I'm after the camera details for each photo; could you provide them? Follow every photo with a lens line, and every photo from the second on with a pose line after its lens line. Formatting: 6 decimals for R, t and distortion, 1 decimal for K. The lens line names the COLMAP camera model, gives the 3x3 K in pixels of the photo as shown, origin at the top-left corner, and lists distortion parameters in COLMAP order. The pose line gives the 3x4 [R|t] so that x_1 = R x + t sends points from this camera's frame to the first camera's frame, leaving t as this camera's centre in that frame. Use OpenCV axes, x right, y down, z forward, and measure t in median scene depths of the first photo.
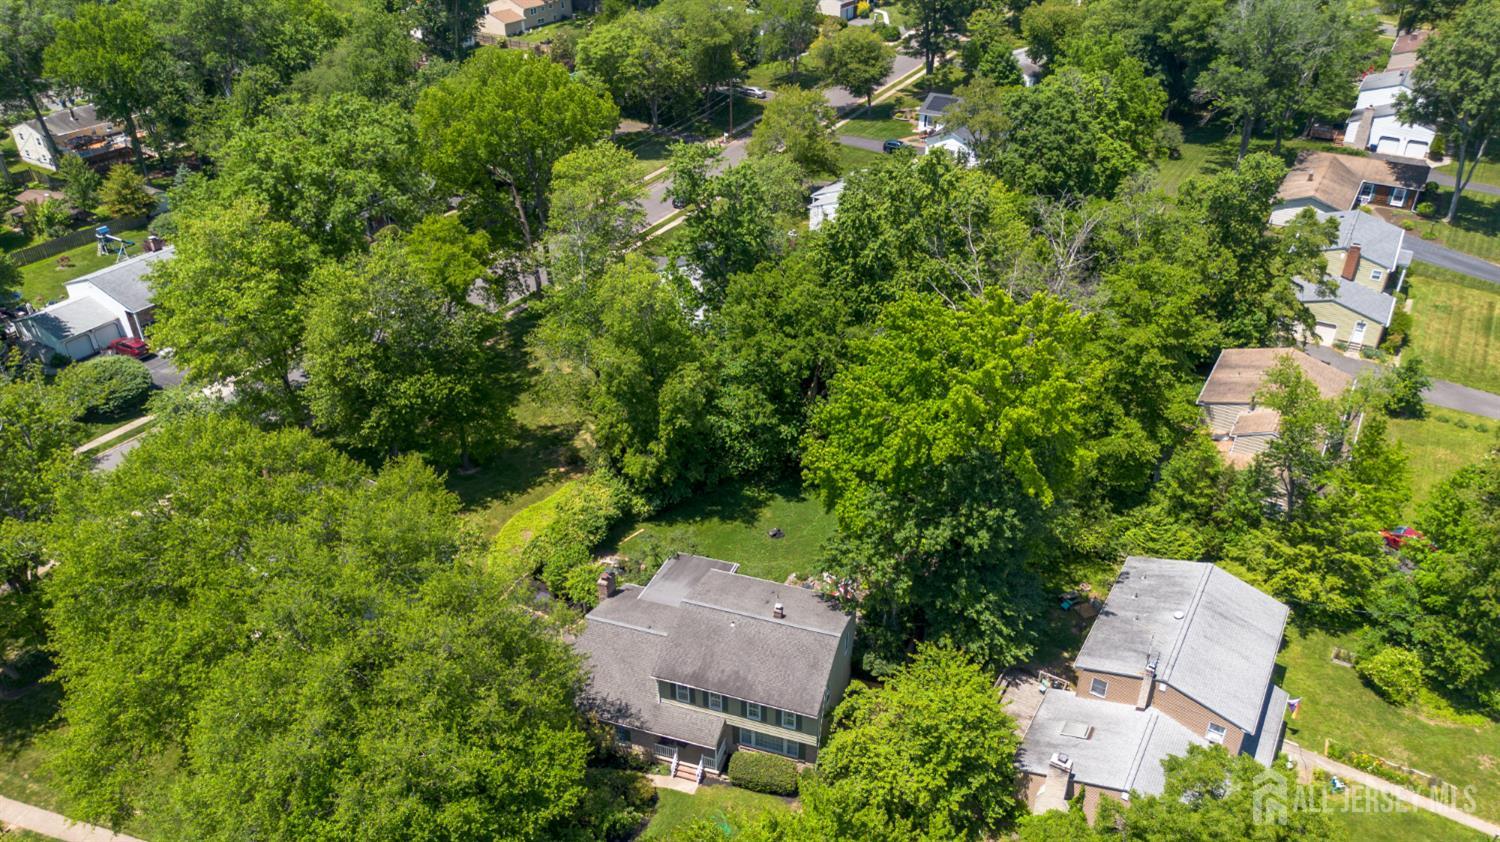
lens RADIAL K [[1094.1, 0, 750.0], [0, 1094.1, 421.0], [0, 0, 1]] dist [0.146256, -0.320687]
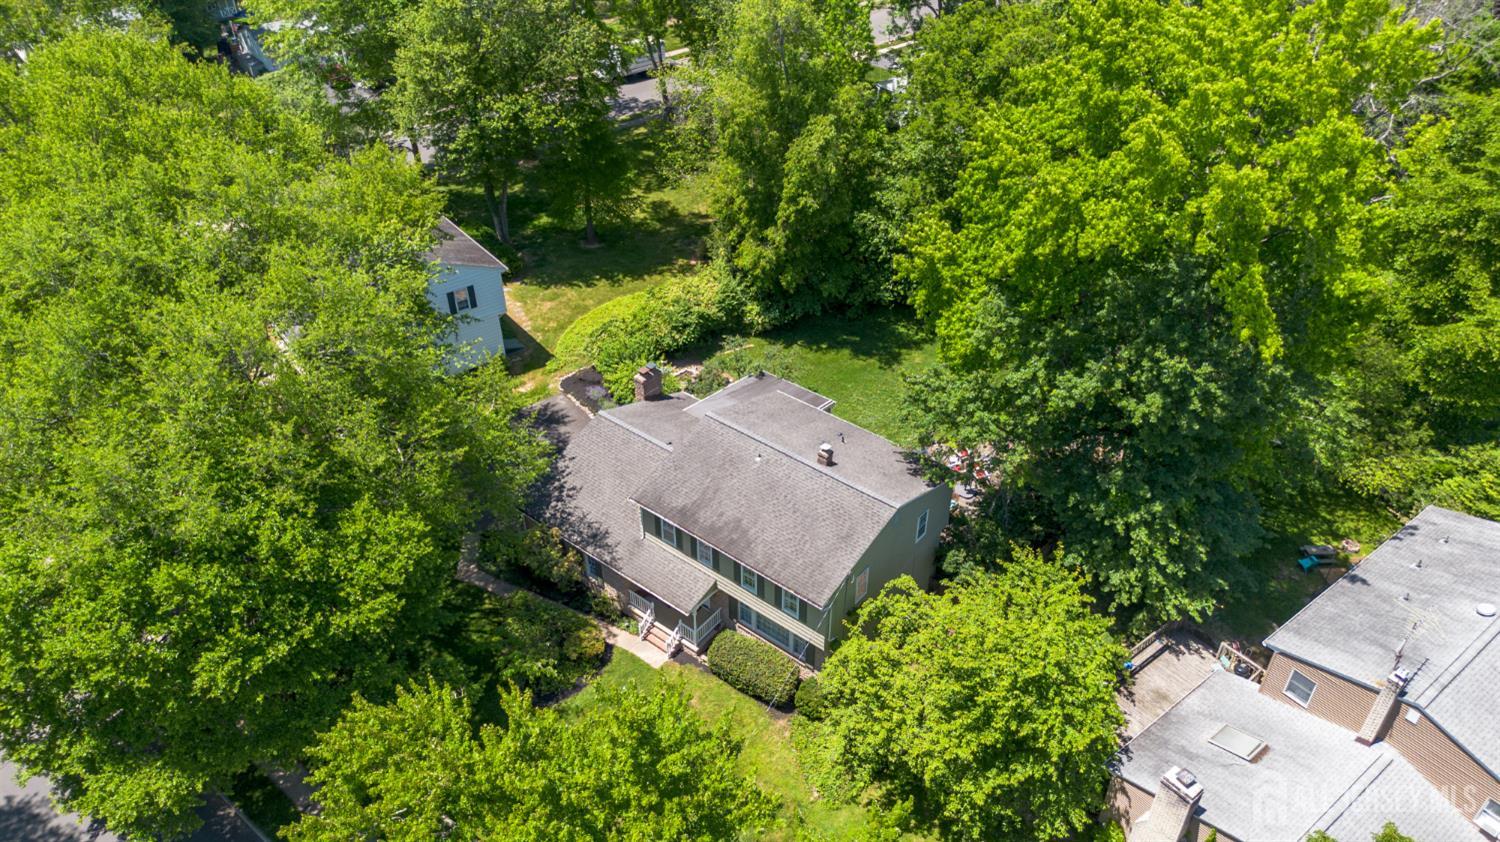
lens RADIAL K [[1069.4, 0, 750.0], [0, 1069.4, 421.0], [0, 0, 1]] dist [0.084304, -0.091989]
pose [[0.932524, 0.209343, -0.294237, 0.176898], [-0.184165, 0.976591, 0.111150, 0.087206], [0.310618, -0.049462, 0.949247, 0.351362]]
